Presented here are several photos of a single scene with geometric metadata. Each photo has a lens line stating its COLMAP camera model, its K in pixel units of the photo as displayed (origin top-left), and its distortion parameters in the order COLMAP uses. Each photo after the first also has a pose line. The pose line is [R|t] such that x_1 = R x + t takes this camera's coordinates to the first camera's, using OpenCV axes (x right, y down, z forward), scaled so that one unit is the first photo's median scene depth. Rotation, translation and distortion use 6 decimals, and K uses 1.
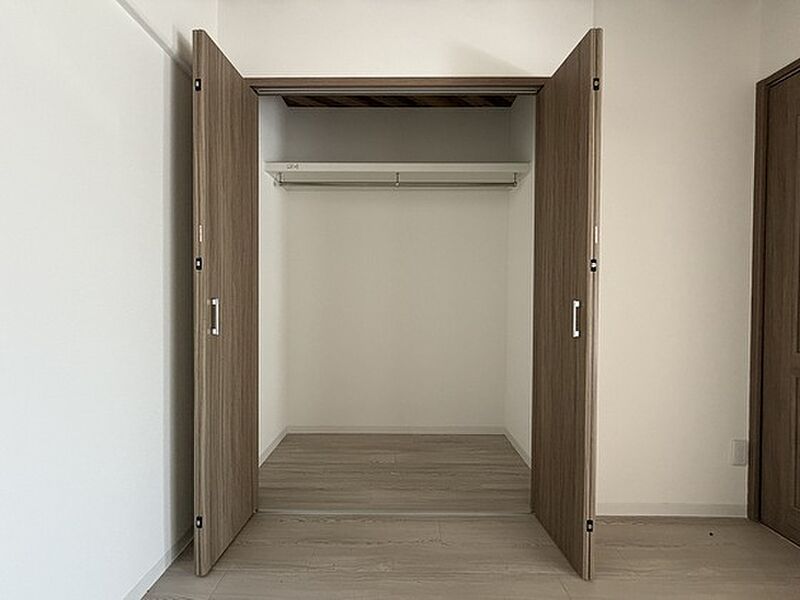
lens RADIAL K [[319.9, 0, 399.0], [0, 319.9, 299.6], [0, 0, 1]] dist [0.001743, 0.000436]
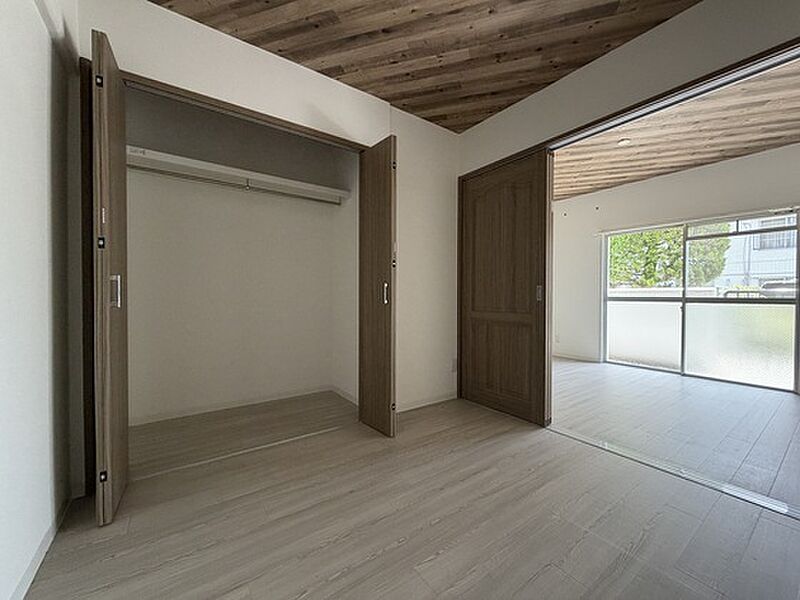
lens RADIAL K [[319.9, 0, 400.6], [0, 319.9, 300.2], [0, 0, 1]] dist [0.001743, 0.000436]
pose [[0.810317, -0.011658, 0.585876, -0.422111], [0.010424, 0.999931, 0.005481, 0.088342], [-0.585899, 0.001666, 0.810382, -0.486895]]
